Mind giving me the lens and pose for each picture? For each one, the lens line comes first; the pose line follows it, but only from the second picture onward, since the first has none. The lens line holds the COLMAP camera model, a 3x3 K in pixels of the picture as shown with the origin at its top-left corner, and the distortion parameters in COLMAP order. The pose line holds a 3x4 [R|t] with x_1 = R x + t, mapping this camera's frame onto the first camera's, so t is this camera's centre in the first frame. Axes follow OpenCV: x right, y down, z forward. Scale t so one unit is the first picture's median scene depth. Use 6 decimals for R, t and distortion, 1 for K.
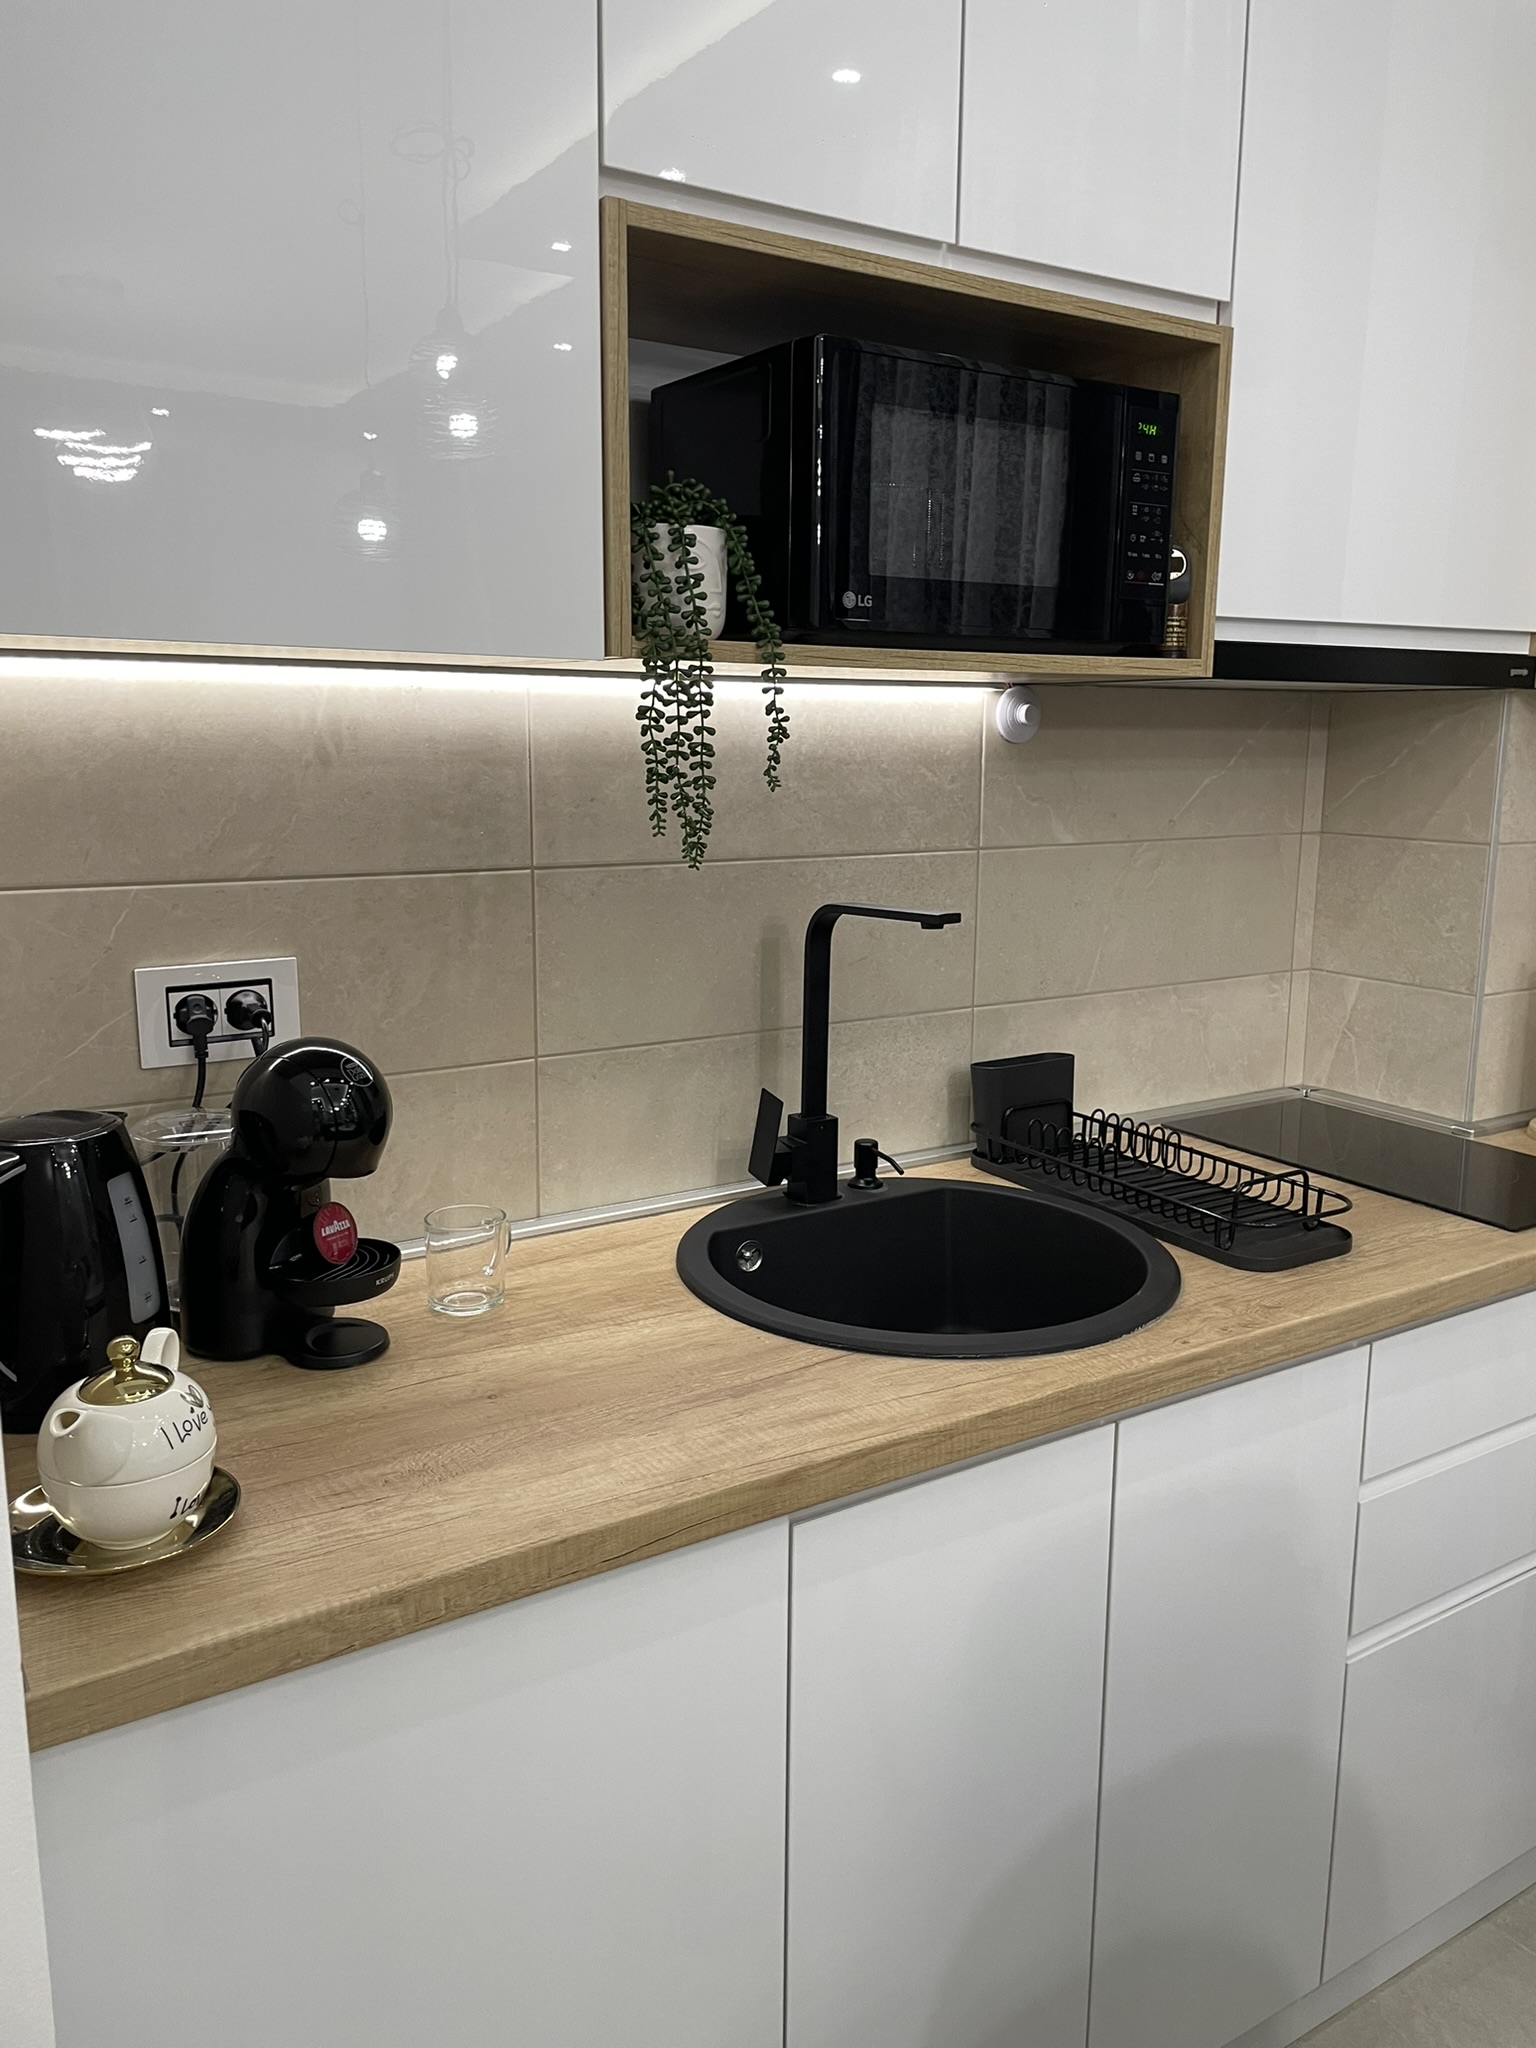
lens RADIAL K [[1555.7, 0, 797.8], [0, 1555.7, 1017.1], [0, 0, 1]] dist [0.092097, -0.152733]
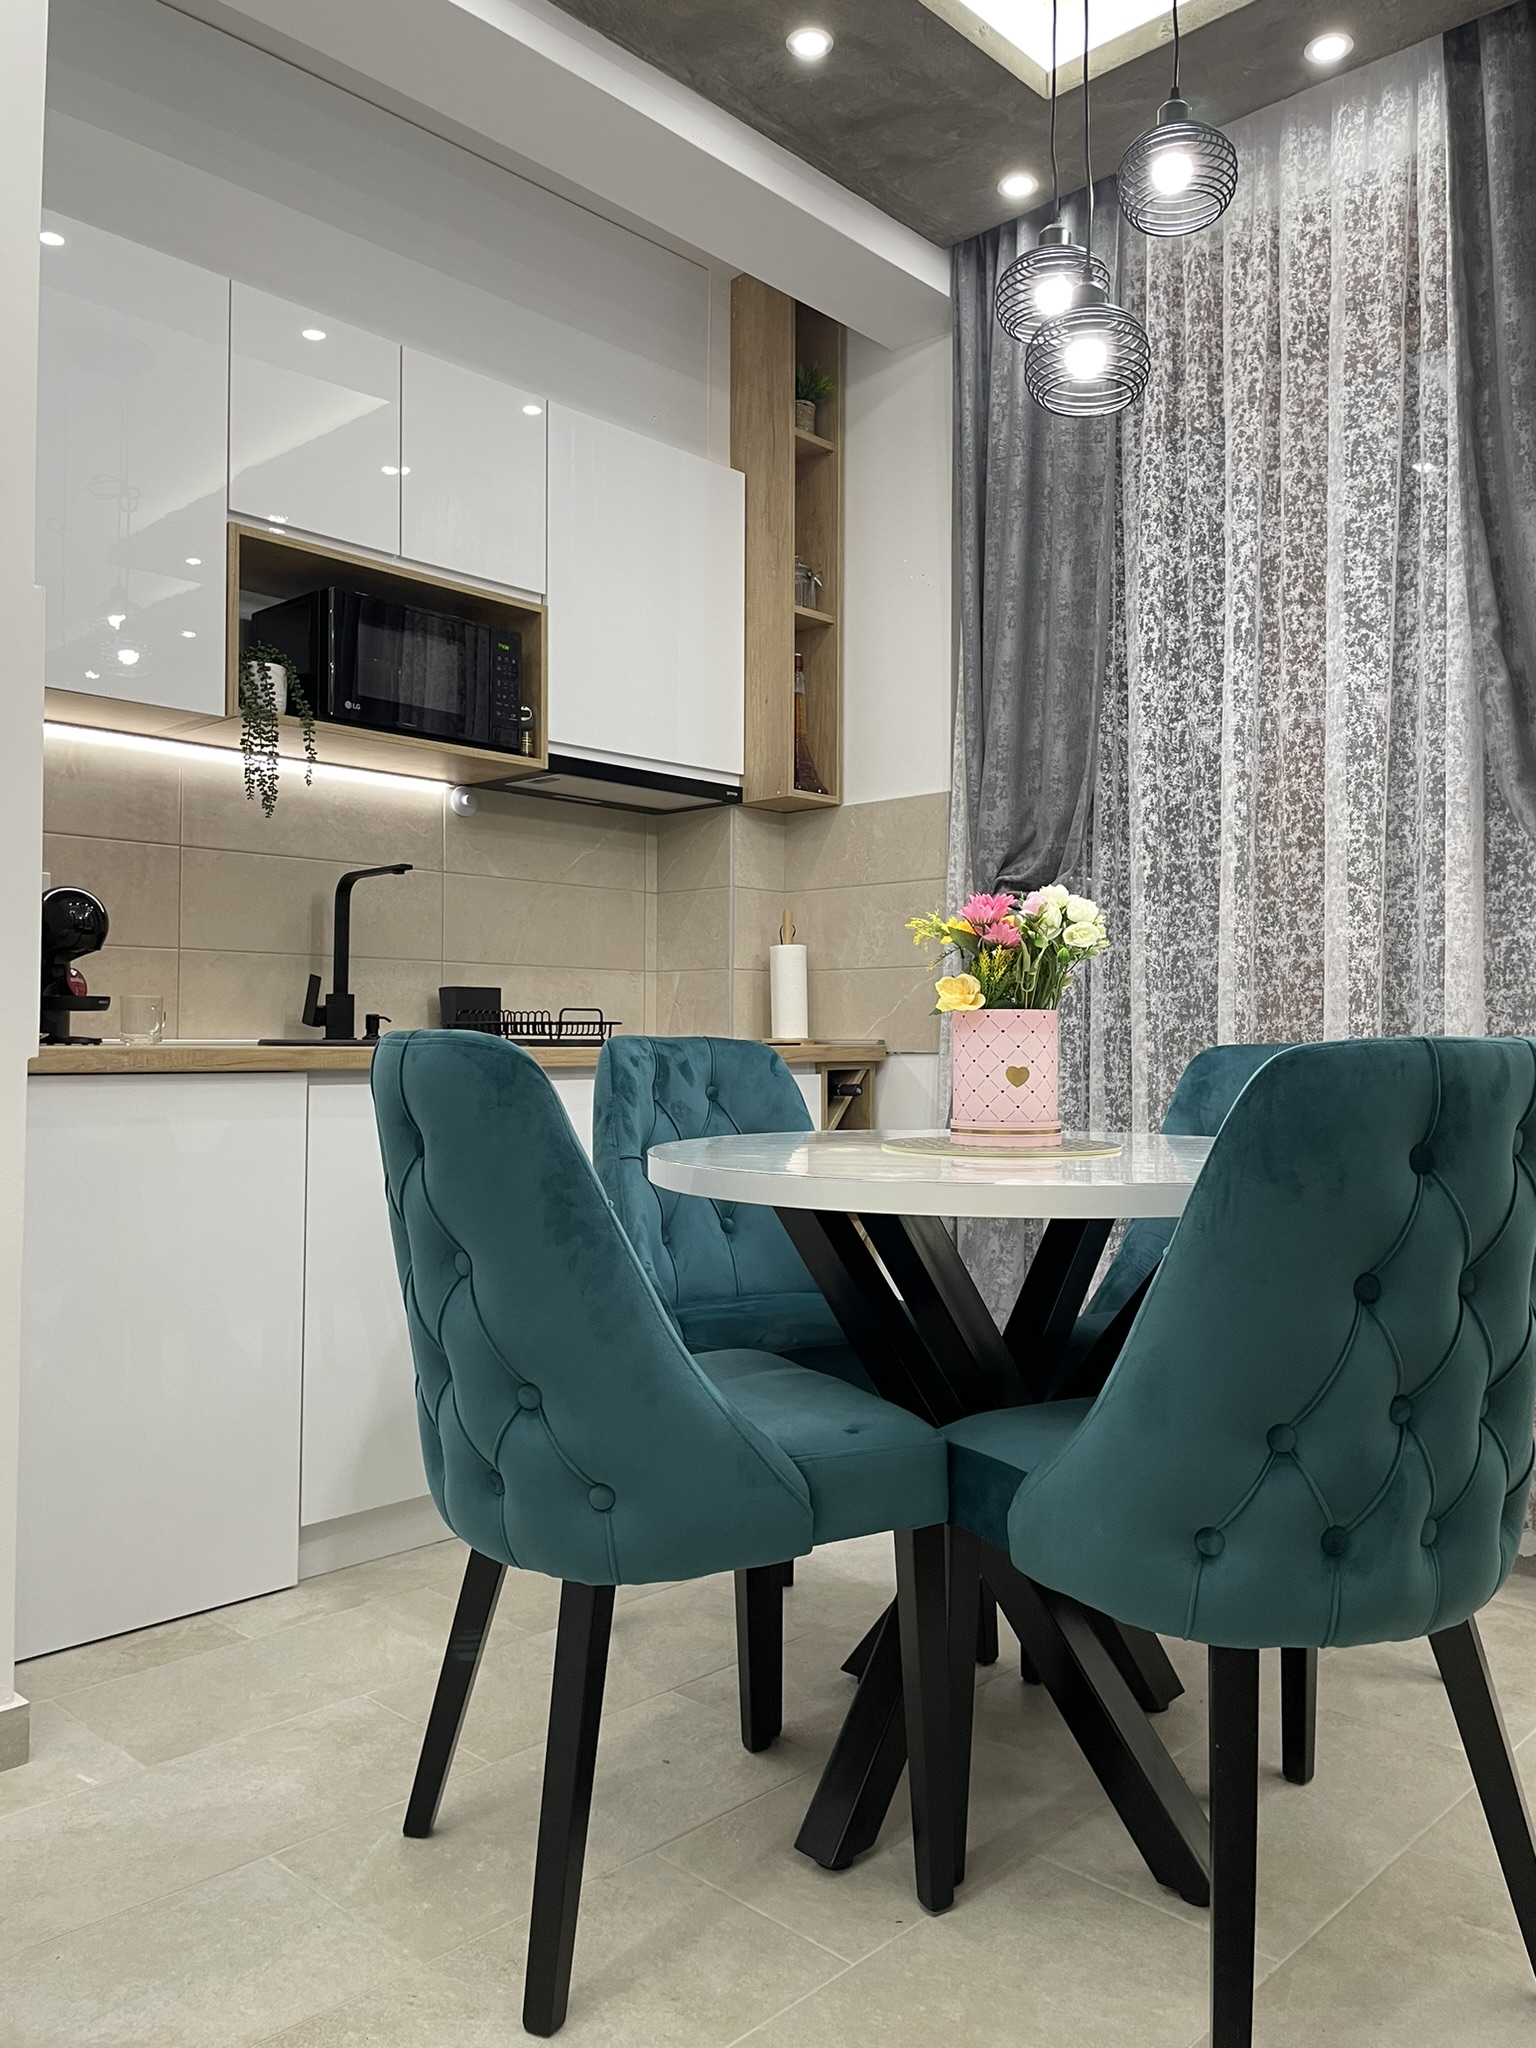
lens RADIAL K [[1555.7, 0, 797.8], [0, 1555.7, 1017.1], [0, 0, 1]] dist [0.092097, -0.152733]
pose [[0.972387, 0.000211, 0.233374, 0.117195], [0.046104, 0.980118, -0.192983, 0.533676], [-0.228775, 0.198414, 0.953045, -0.985868]]
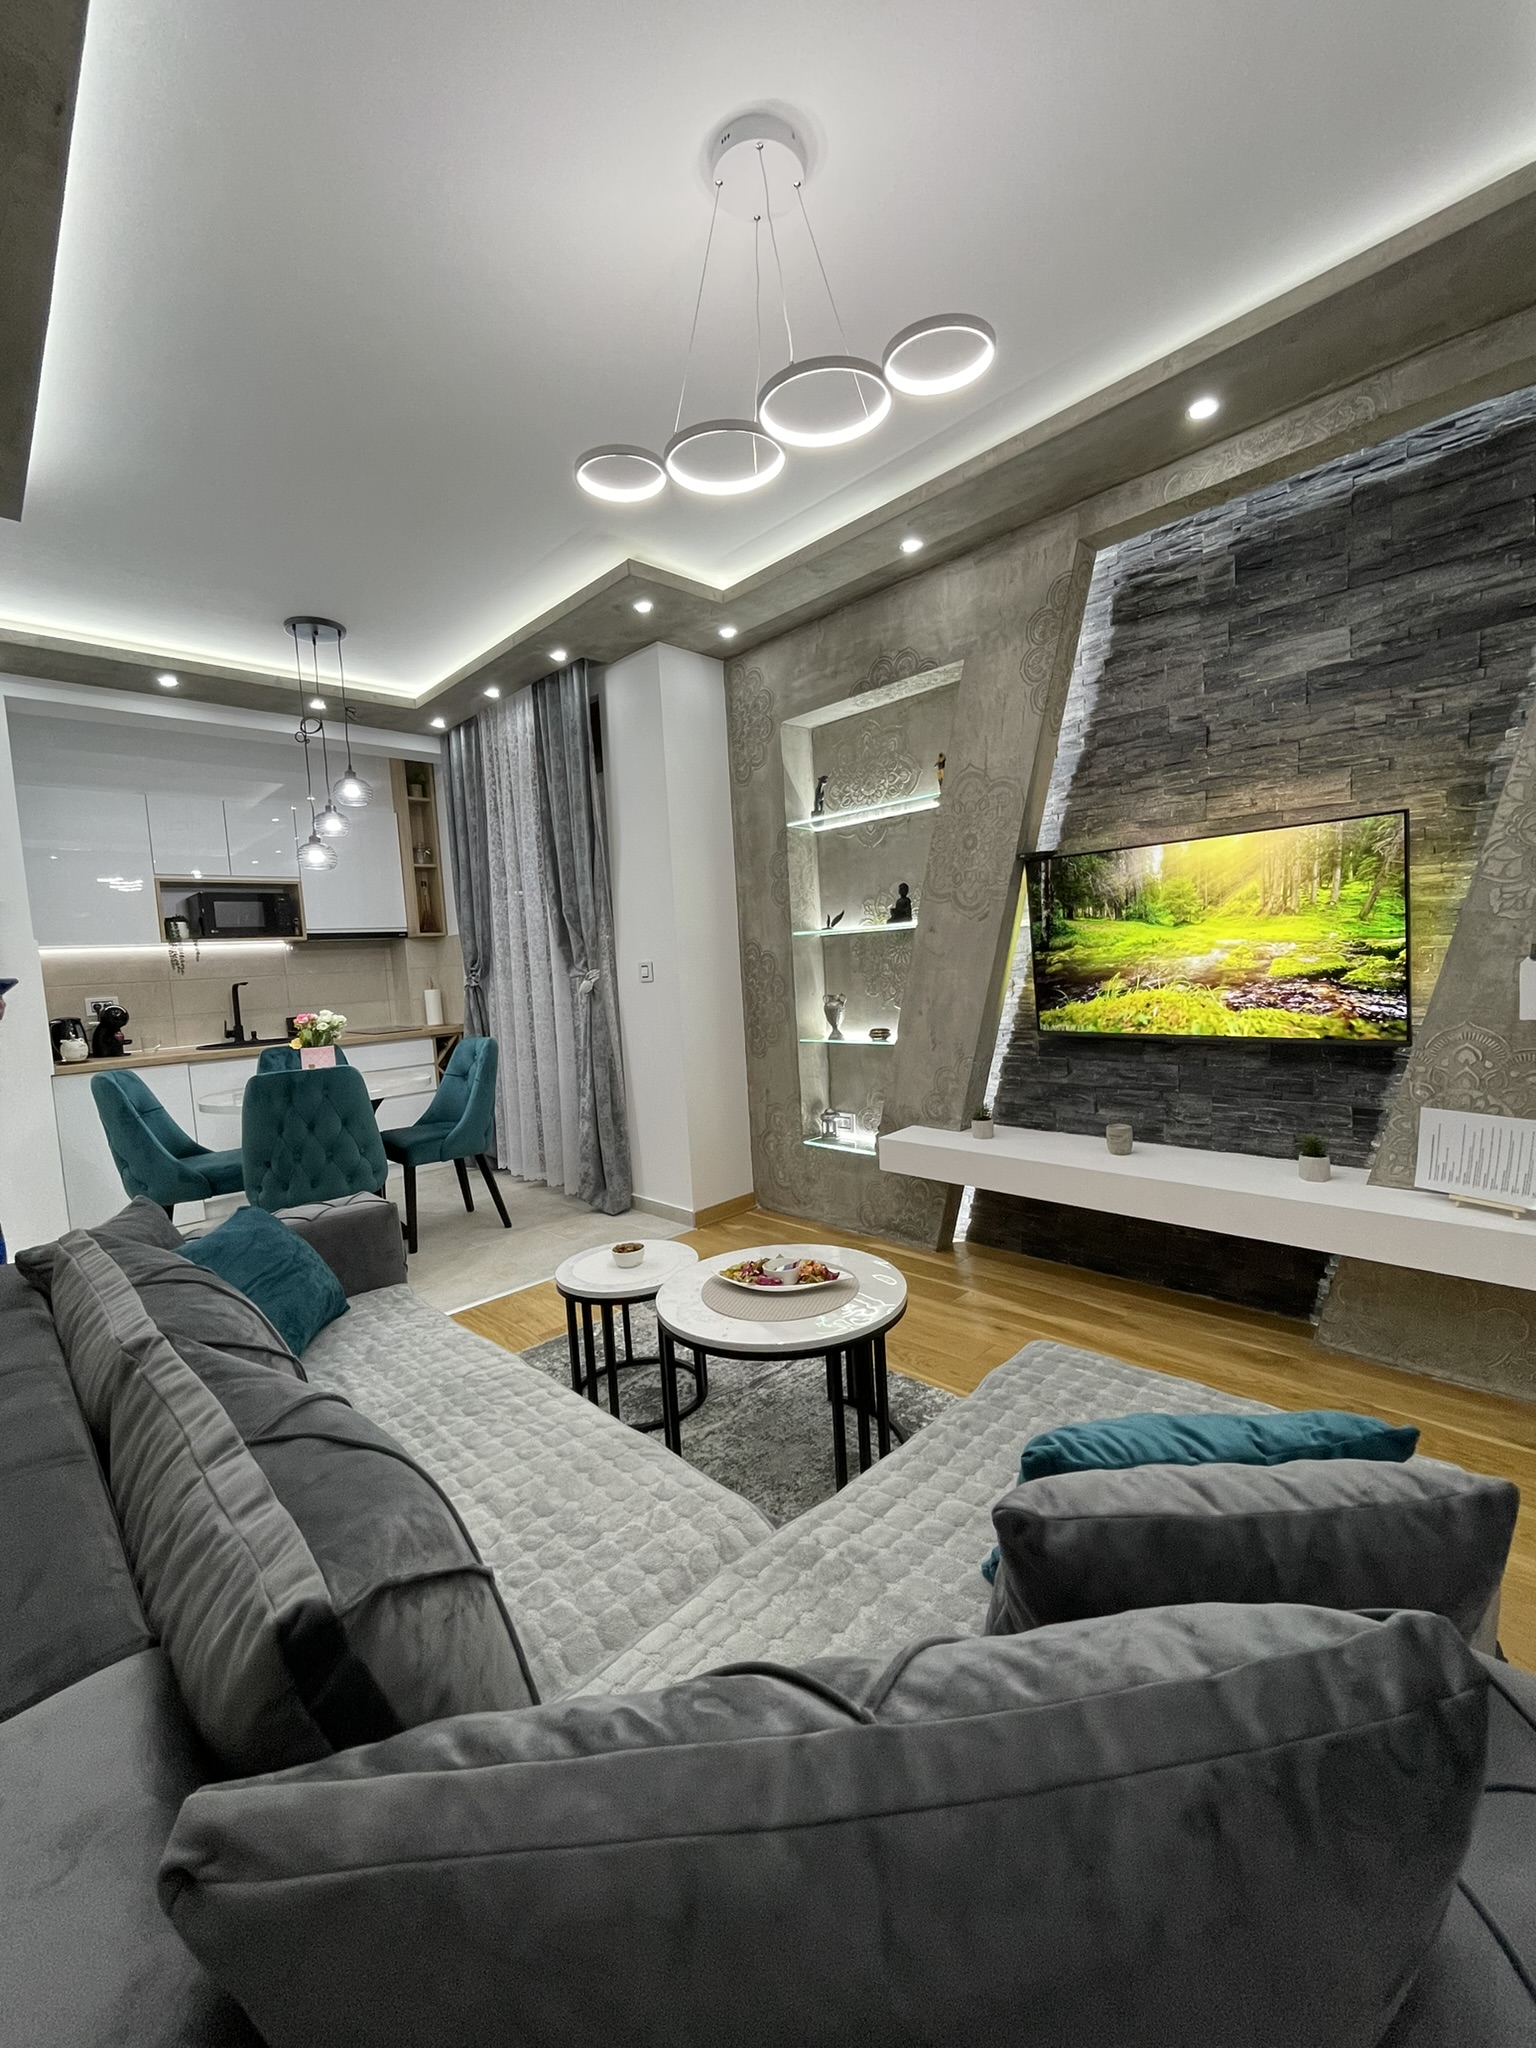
lens RADIAL K [[821.6, 0, 768.0], [0, 821.6, 1024.0], [0, 0, 1]] dist [0.001446, 0.000093]
pose [[0.978666, -0.079915, 0.189281, 1.398201], [0.099458, 0.990391, -0.096092, 0.571693], [-0.179783, 0.112868, 0.977210, -2.308908]]
